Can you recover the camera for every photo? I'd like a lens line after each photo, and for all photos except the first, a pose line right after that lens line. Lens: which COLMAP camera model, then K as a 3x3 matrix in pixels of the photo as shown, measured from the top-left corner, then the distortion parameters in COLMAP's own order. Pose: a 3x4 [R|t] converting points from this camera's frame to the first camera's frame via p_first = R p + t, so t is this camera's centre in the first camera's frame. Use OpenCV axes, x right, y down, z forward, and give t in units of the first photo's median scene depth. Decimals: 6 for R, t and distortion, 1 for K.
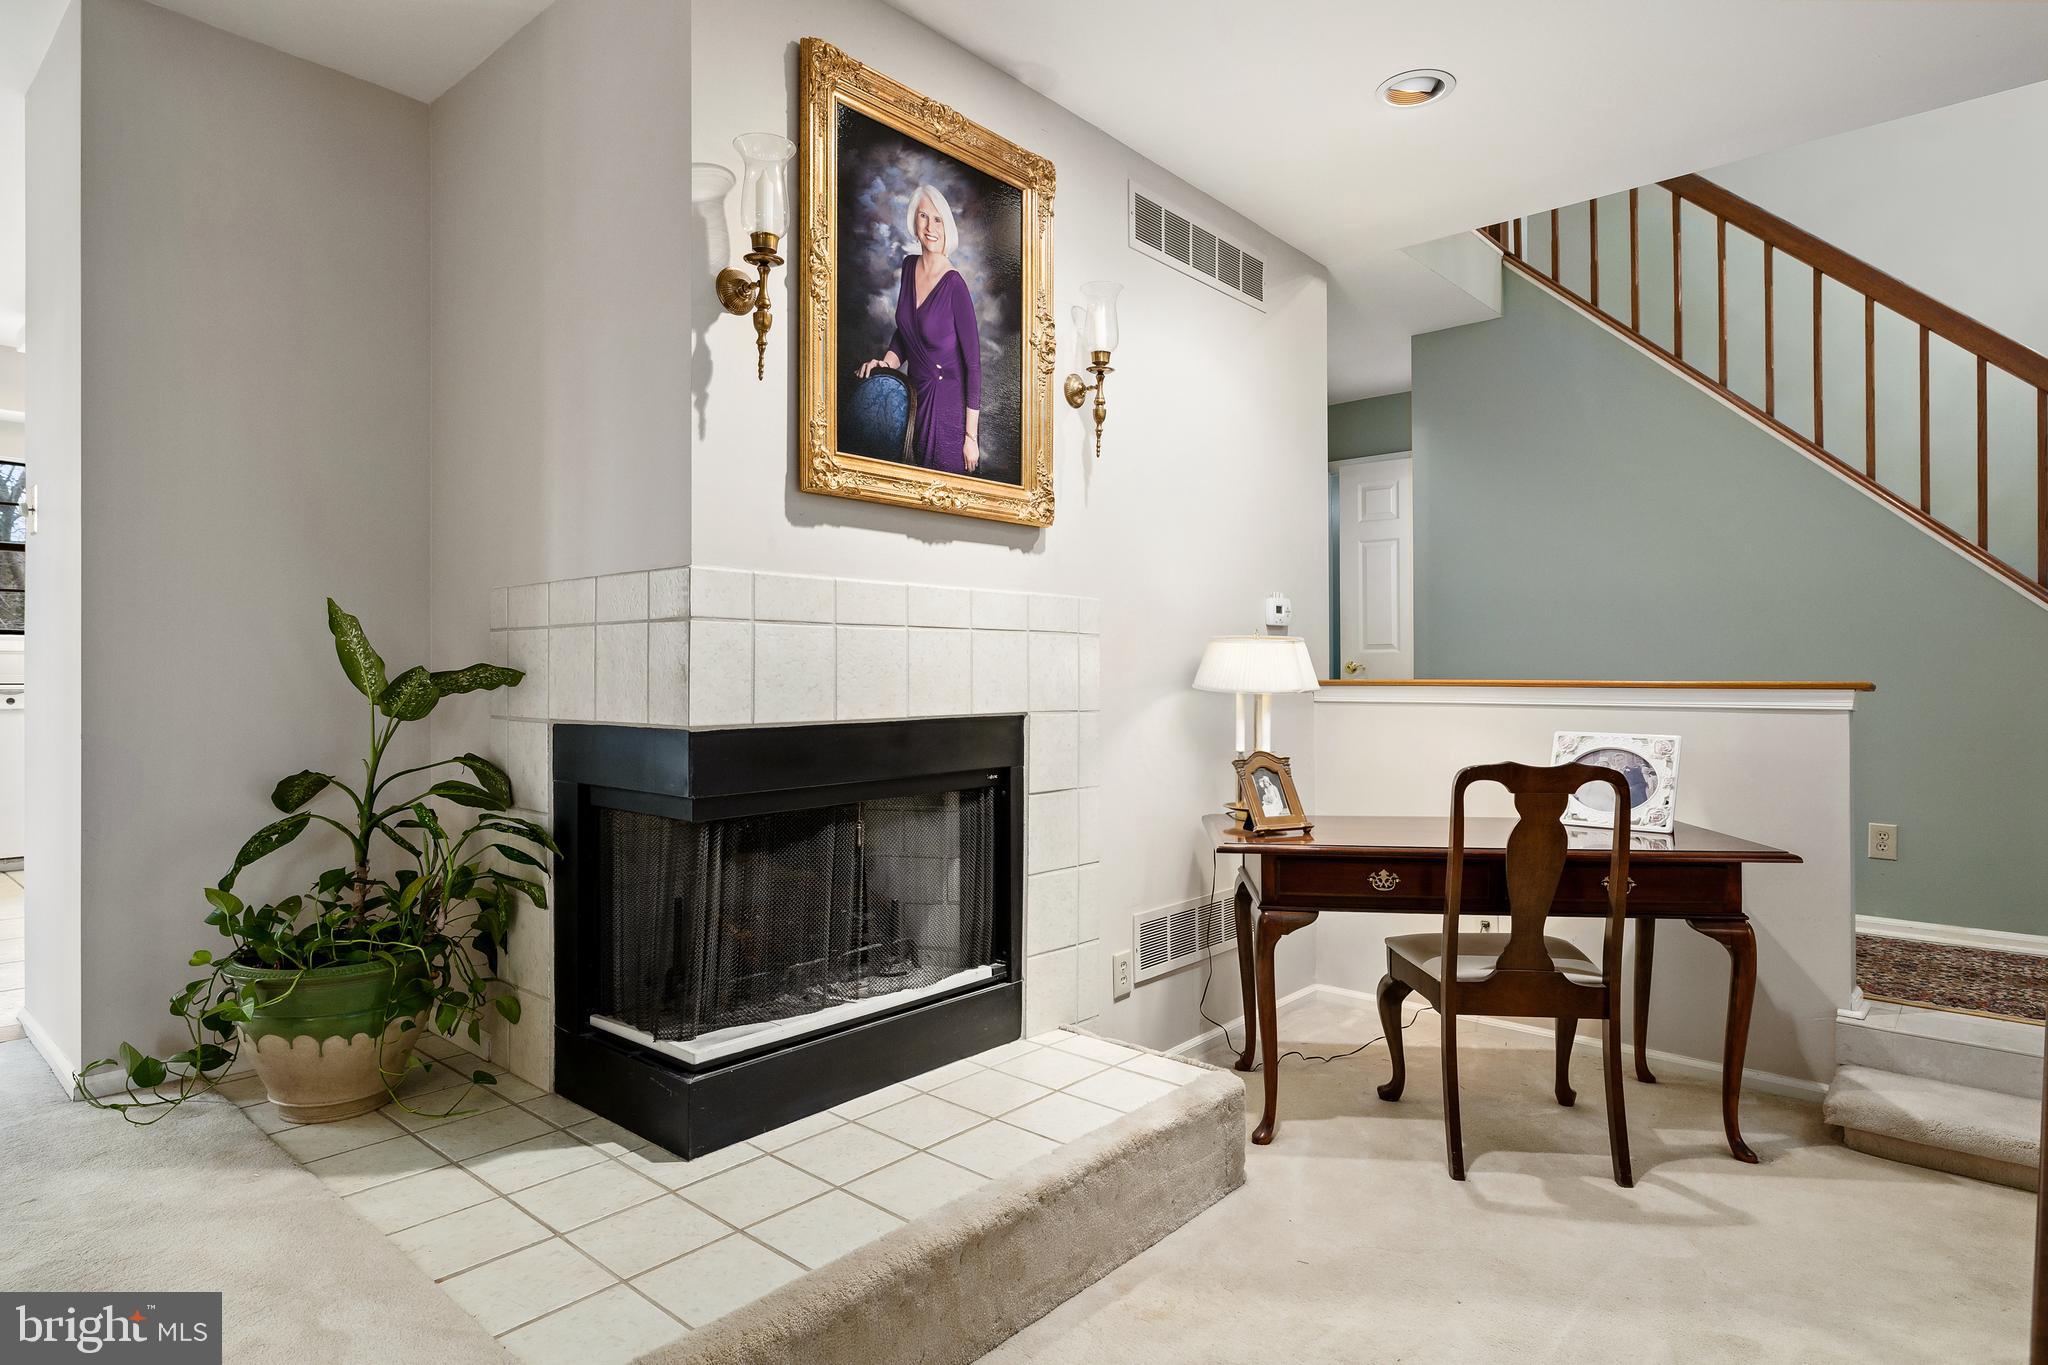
lens RADIAL K [[1122.1, 0, 1017.0], [0, 1122.1, 663.8], [0, 0, 1]] dist [0.000747, 0.000970]
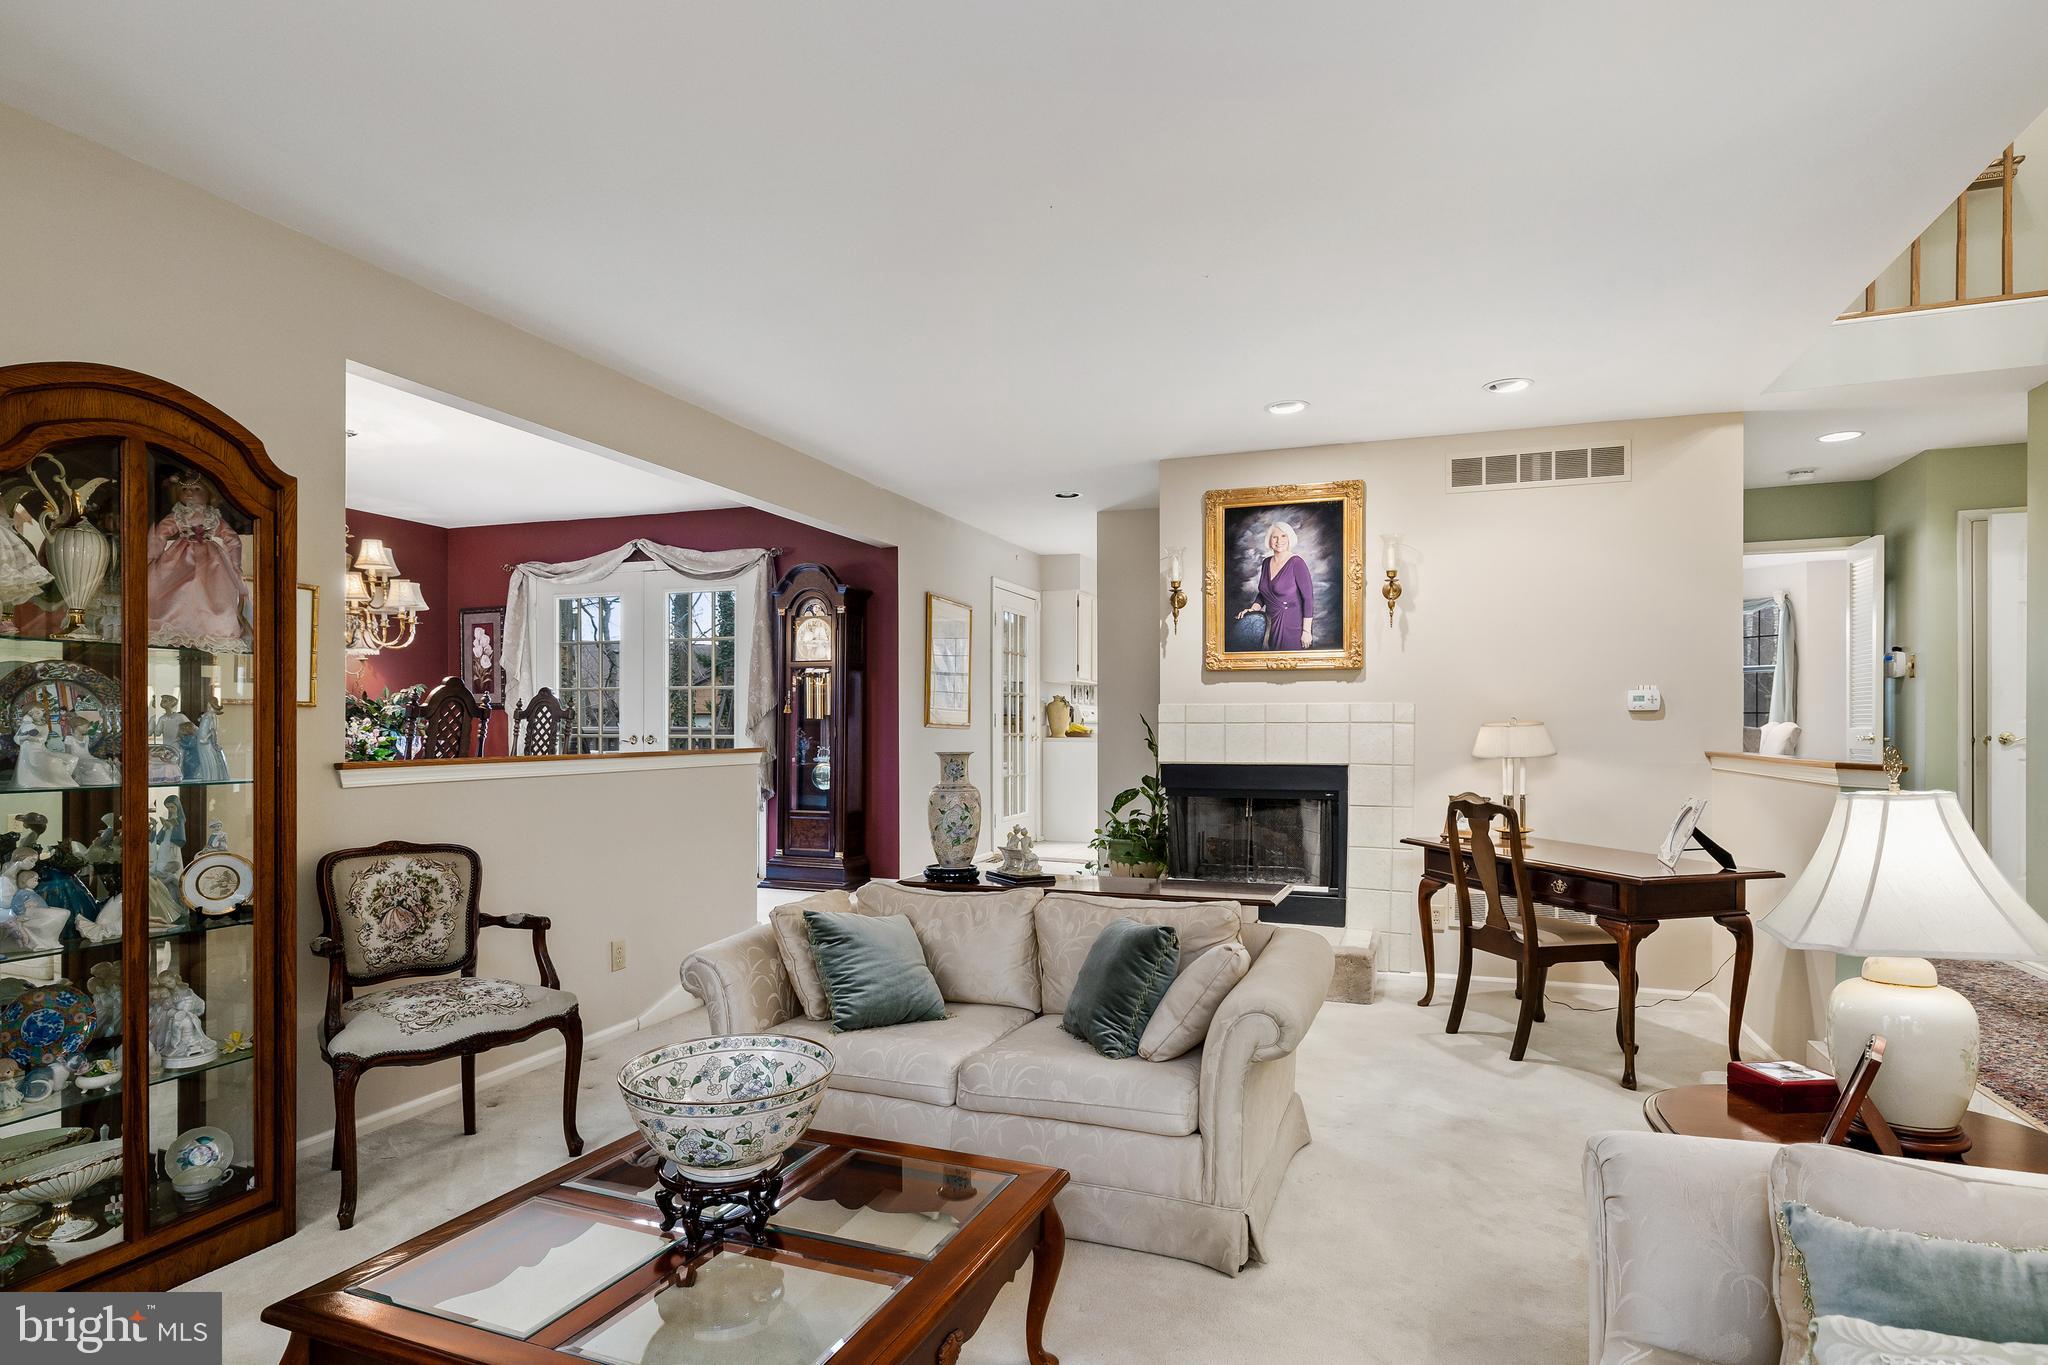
lens RADIAL K [[1122.1, 0, 1022.3], [0, 1122.1, 703.6], [0, 0, 1]] dist [0.000747, 0.000970]
pose [[0.361097, -0.012137, -0.932449, 1.767676], [0.010469, 0.999905, -0.008961, -0.054211], [0.932470, -0.006526, 0.361190, -0.266100]]
